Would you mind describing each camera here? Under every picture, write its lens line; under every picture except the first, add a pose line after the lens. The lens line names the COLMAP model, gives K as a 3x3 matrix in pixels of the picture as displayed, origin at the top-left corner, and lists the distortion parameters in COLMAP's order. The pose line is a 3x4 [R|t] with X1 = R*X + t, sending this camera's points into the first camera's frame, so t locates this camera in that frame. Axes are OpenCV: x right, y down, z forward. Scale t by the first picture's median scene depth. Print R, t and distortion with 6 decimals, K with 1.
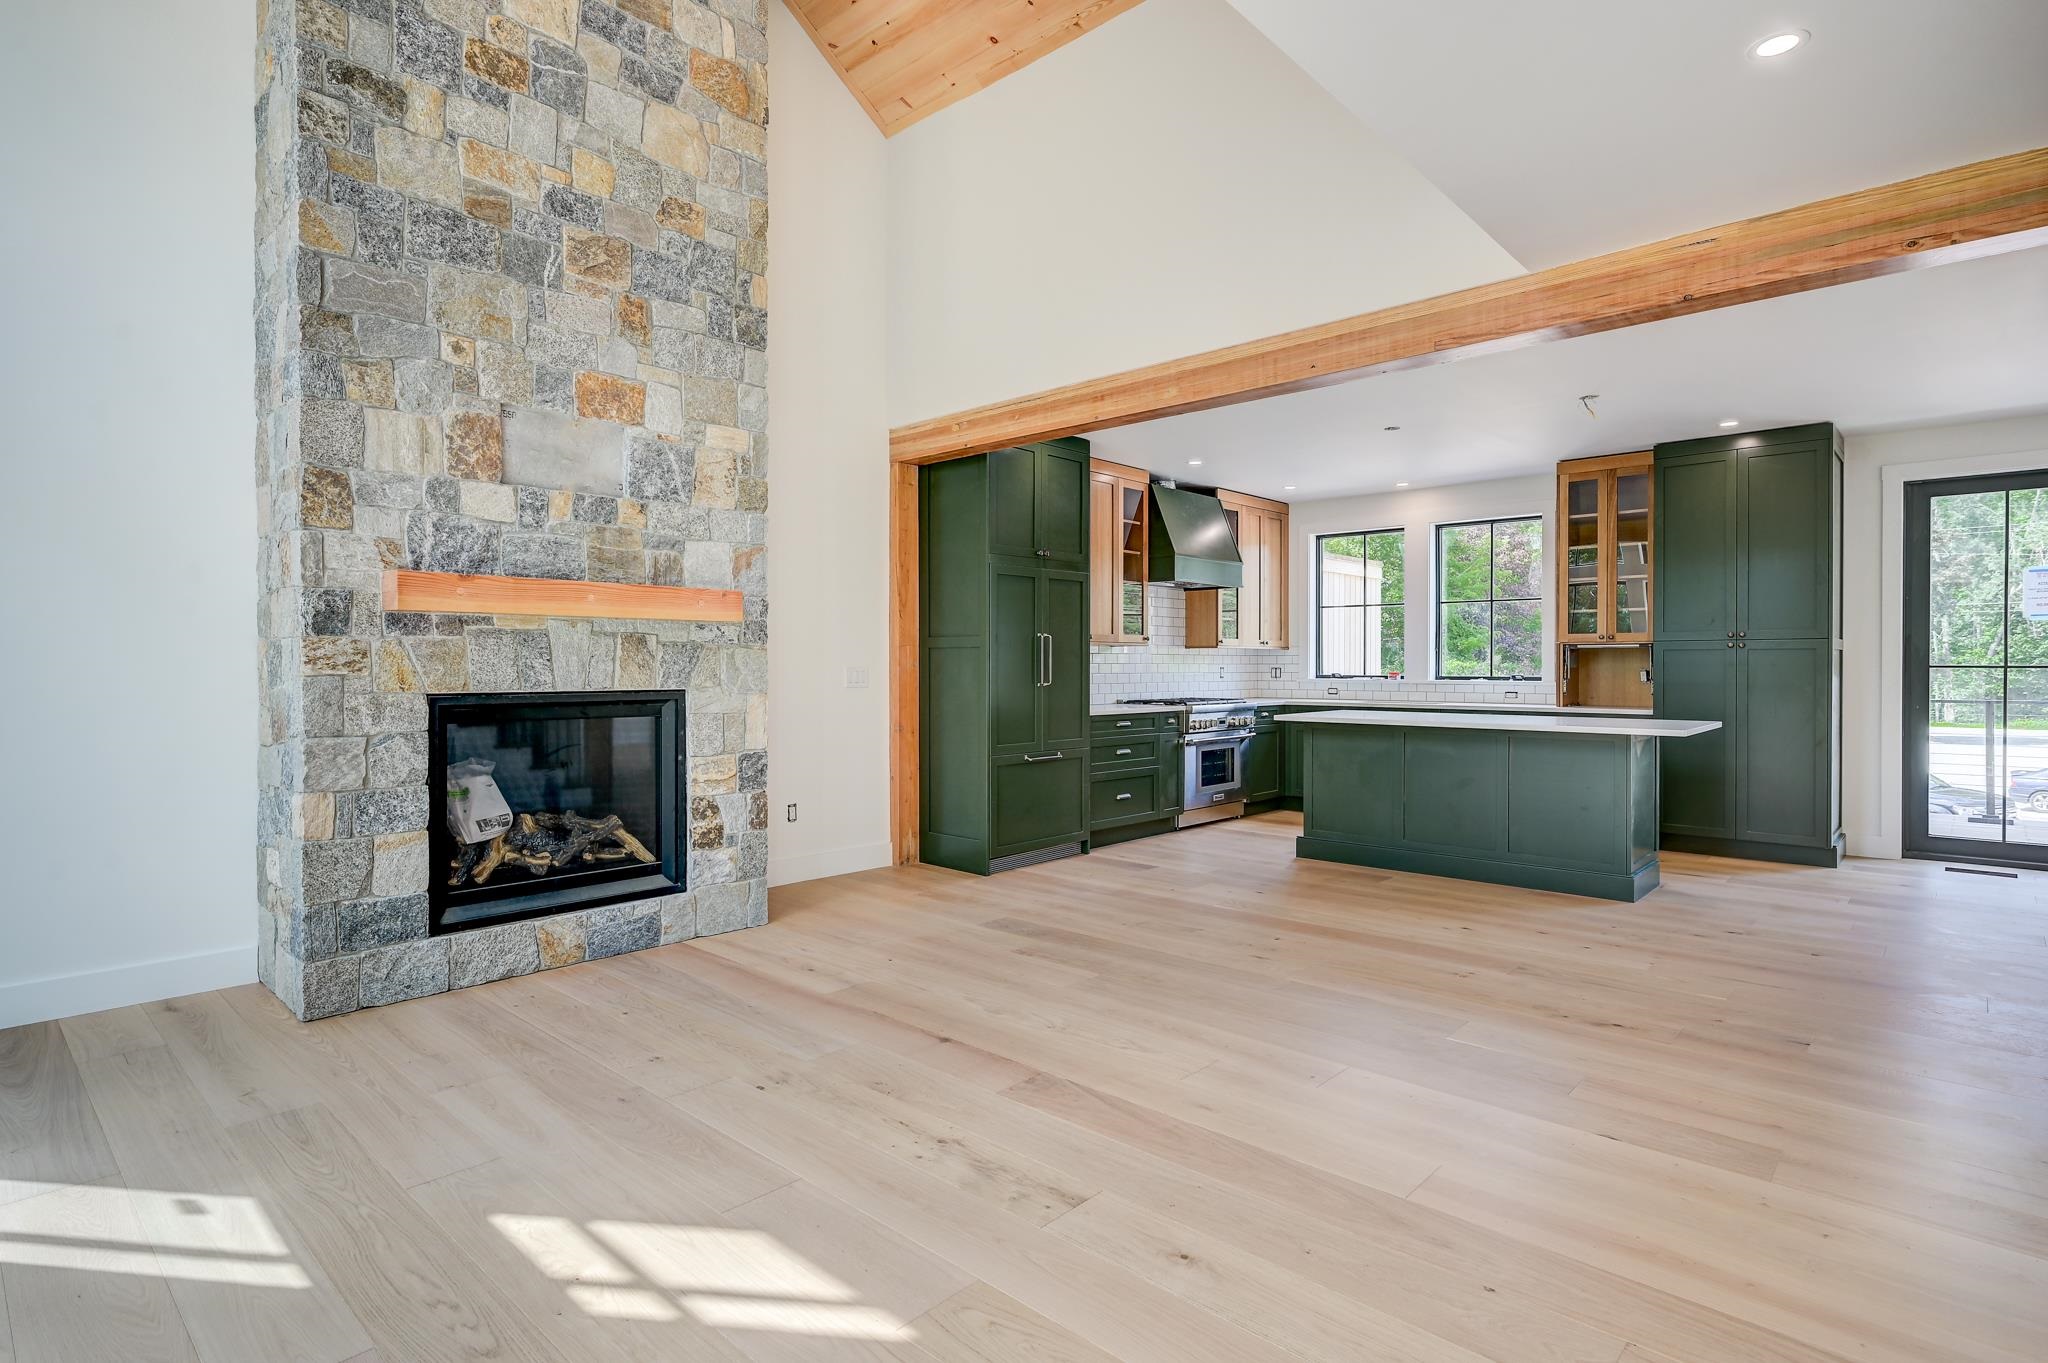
lens RADIAL K [[1041.9, 0, 1019.5], [0, 1041.9, 677.5], [0, 0, 1]] dist [-0.001821, 0.000117]
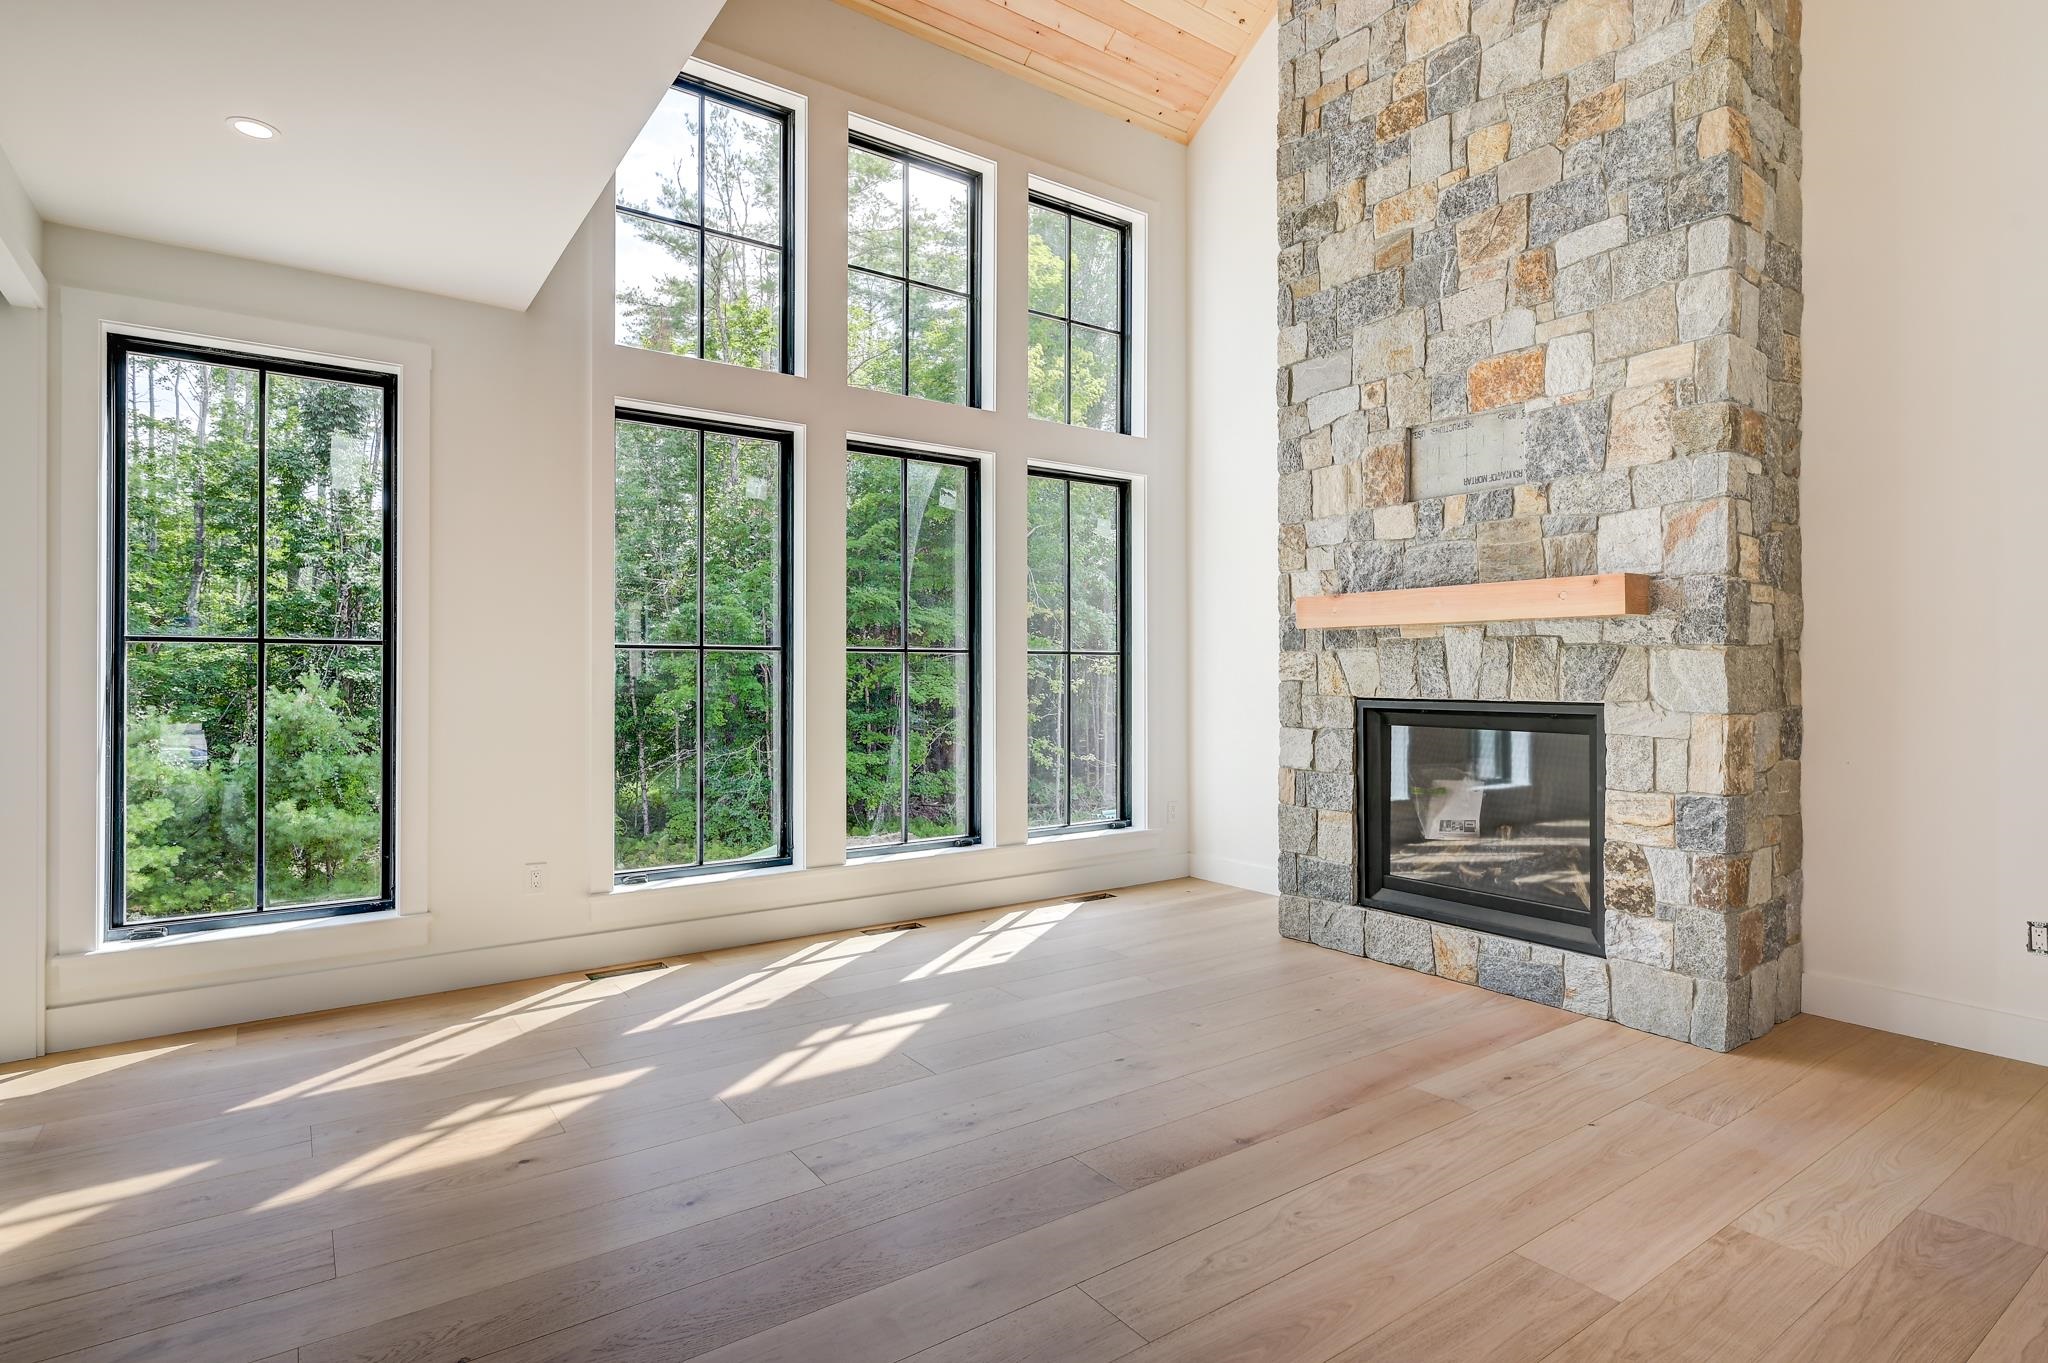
lens RADIAL K [[1041.9, 0, 1028.8], [0, 1041.9, 676.5], [0, 0, 1]] dist [-0.001821, 0.000117]
pose [[-0.210206, 0.002441, -0.977654, 0.544350], [-0.010687, 0.999931, 0.004794, -0.007979], [0.977599, 0.011456, -0.210165, 0.733640]]
